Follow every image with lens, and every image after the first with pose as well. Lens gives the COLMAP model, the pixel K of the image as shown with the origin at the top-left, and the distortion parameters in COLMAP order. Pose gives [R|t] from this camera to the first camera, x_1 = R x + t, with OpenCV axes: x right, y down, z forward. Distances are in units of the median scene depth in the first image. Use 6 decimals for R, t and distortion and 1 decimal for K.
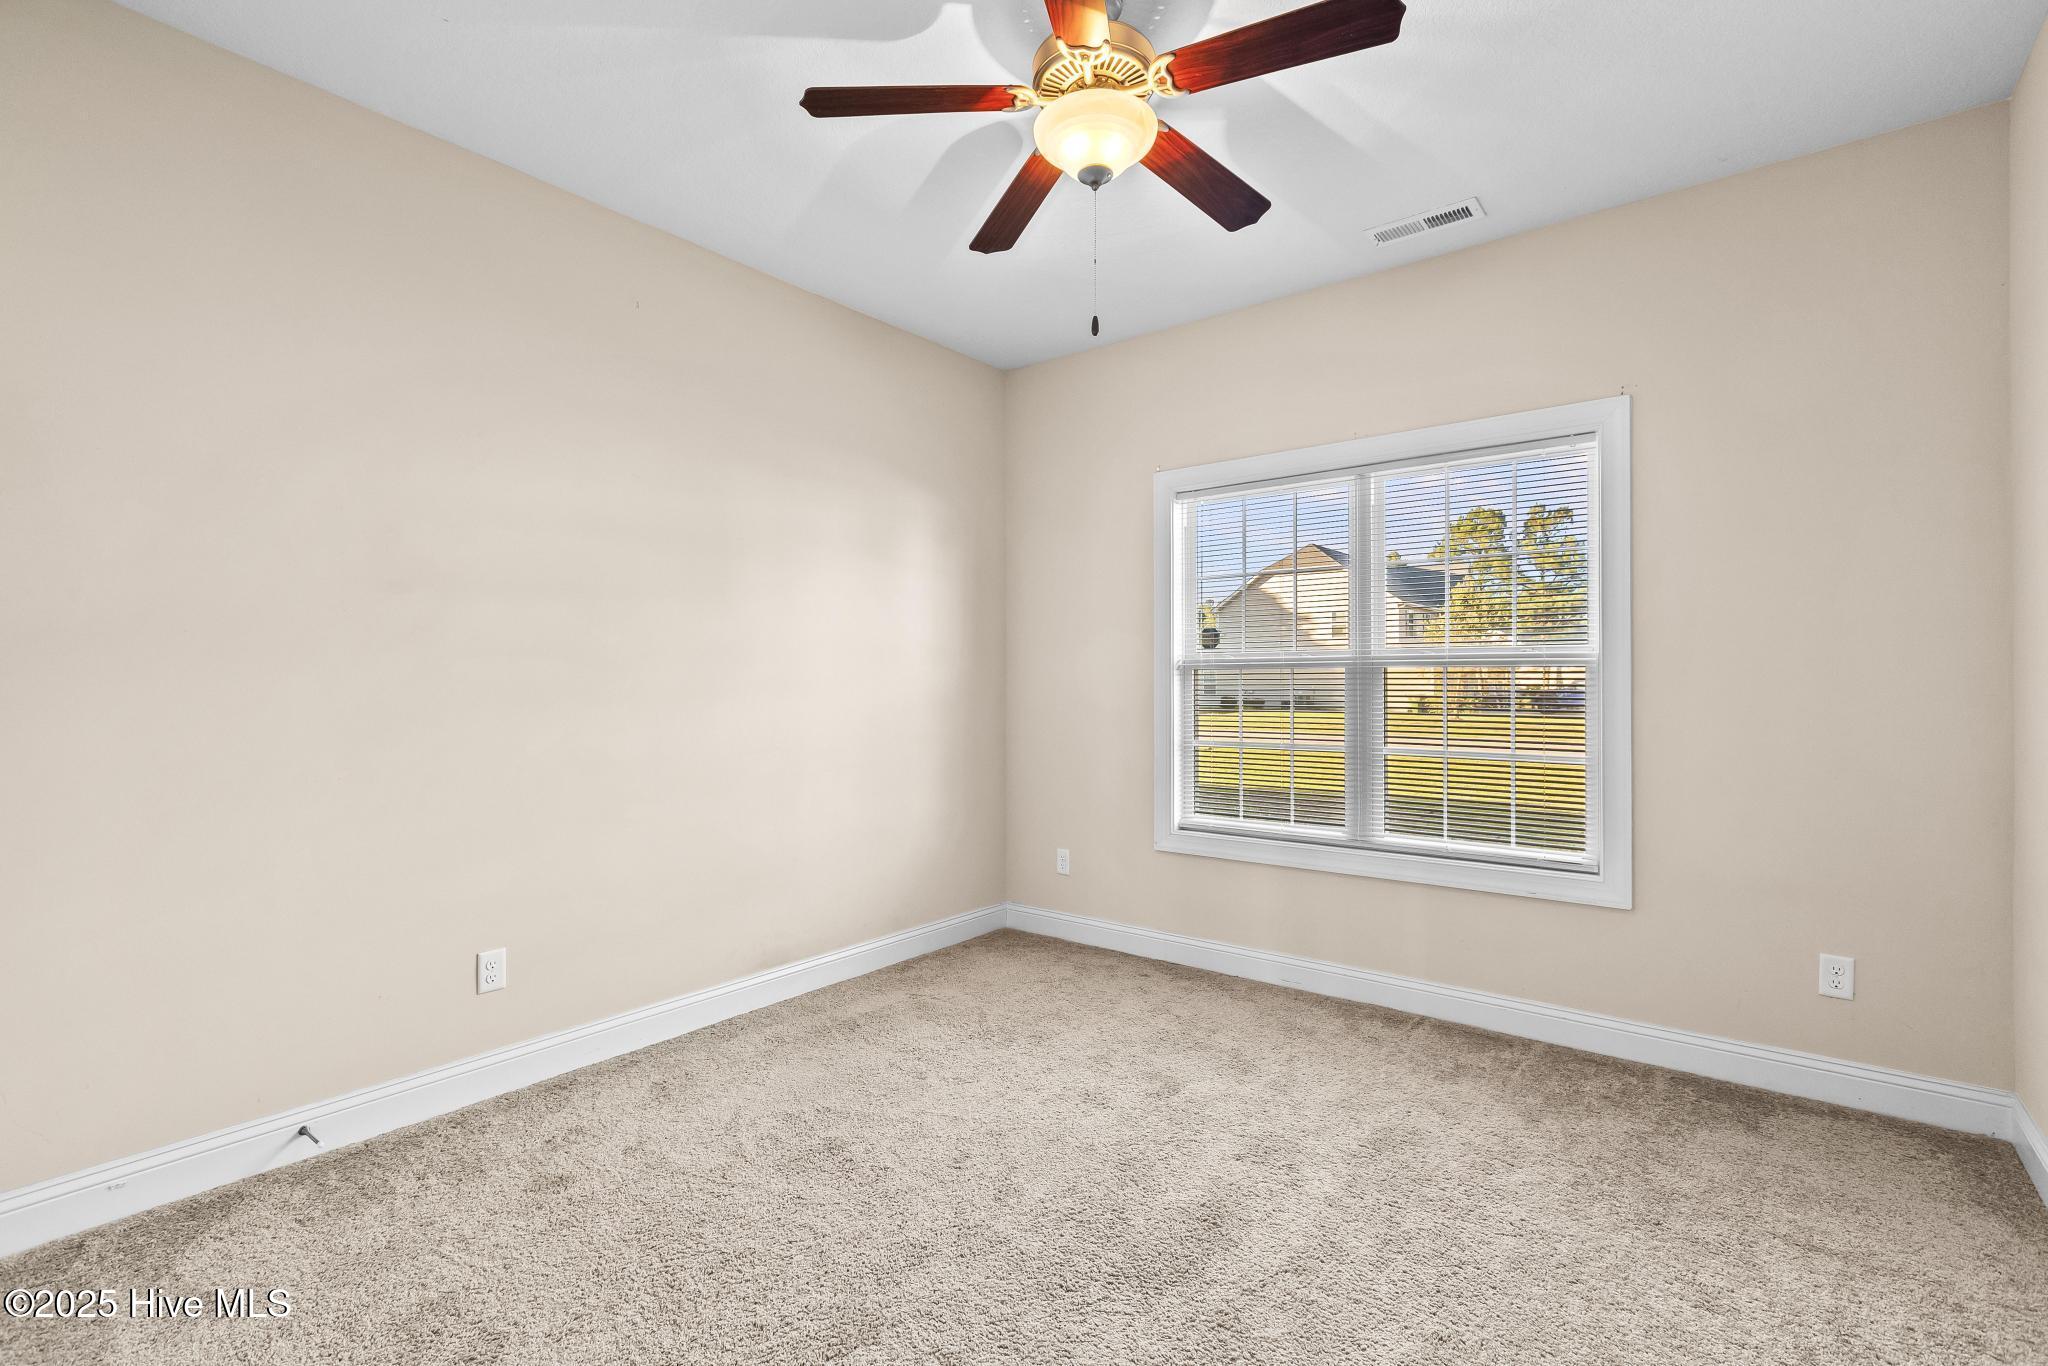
lens RADIAL K [[876.9, 0, 1030.2], [0, 876.9, 677.9], [0, 0, 1]] dist [-0.000725, -0.000011]
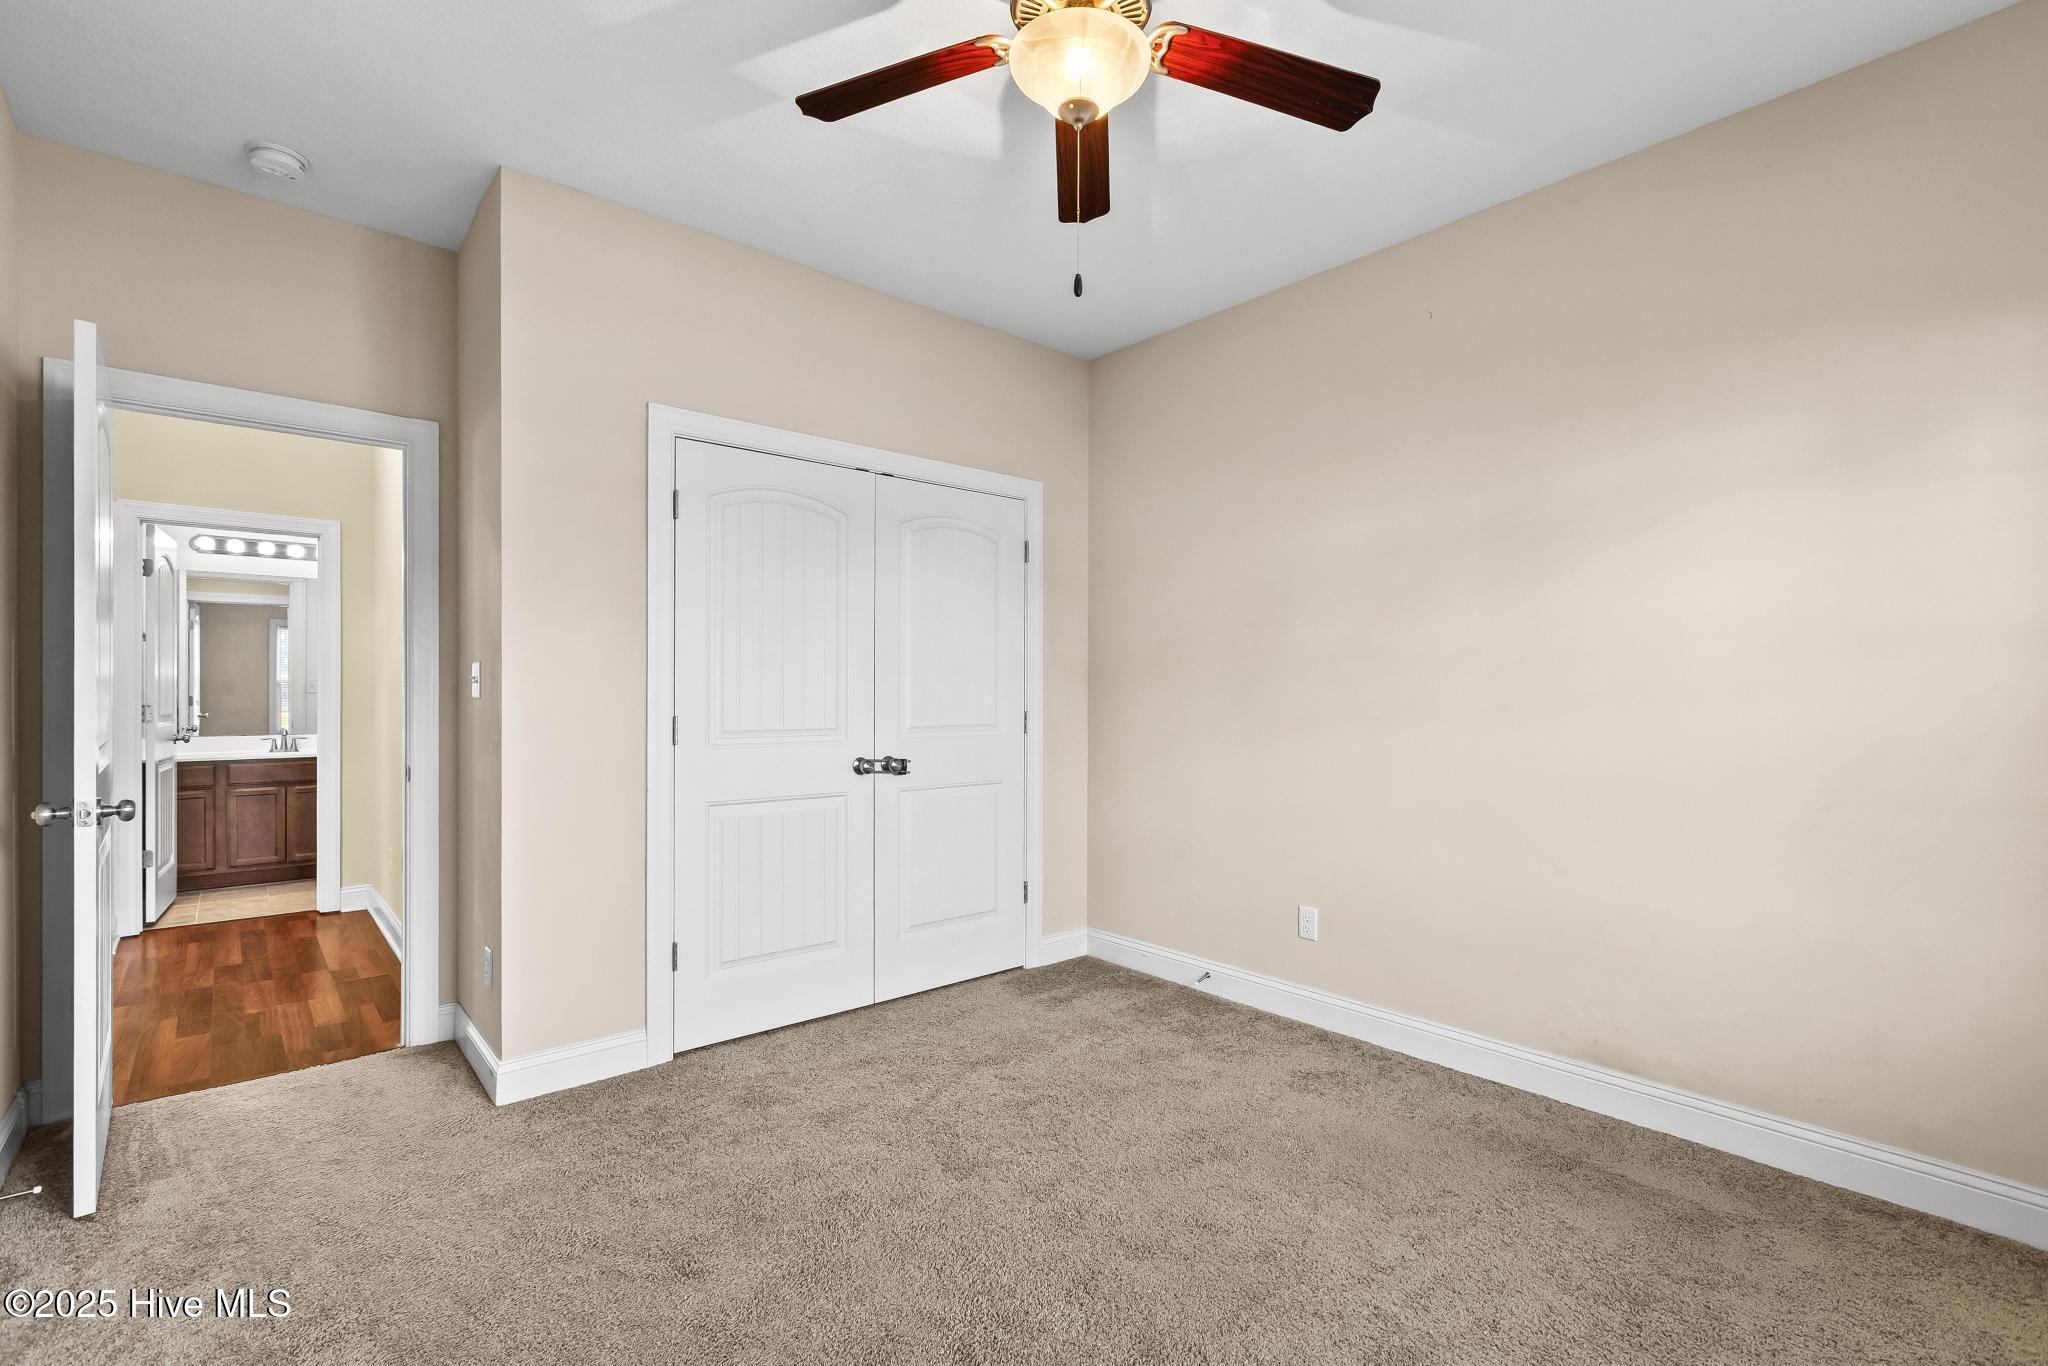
lens RADIAL K [[922.0, 0, 1023.0], [0, 922.0, 684.2], [0, 0, 1]] dist [-0.002109, -0.000104]
pose [[-0.176929, -0.008670, -0.984185, 0.860366], [0.007113, 0.999924, -0.010087, 0.006249], [0.984198, -0.008785, -0.176854, 0.960880]]
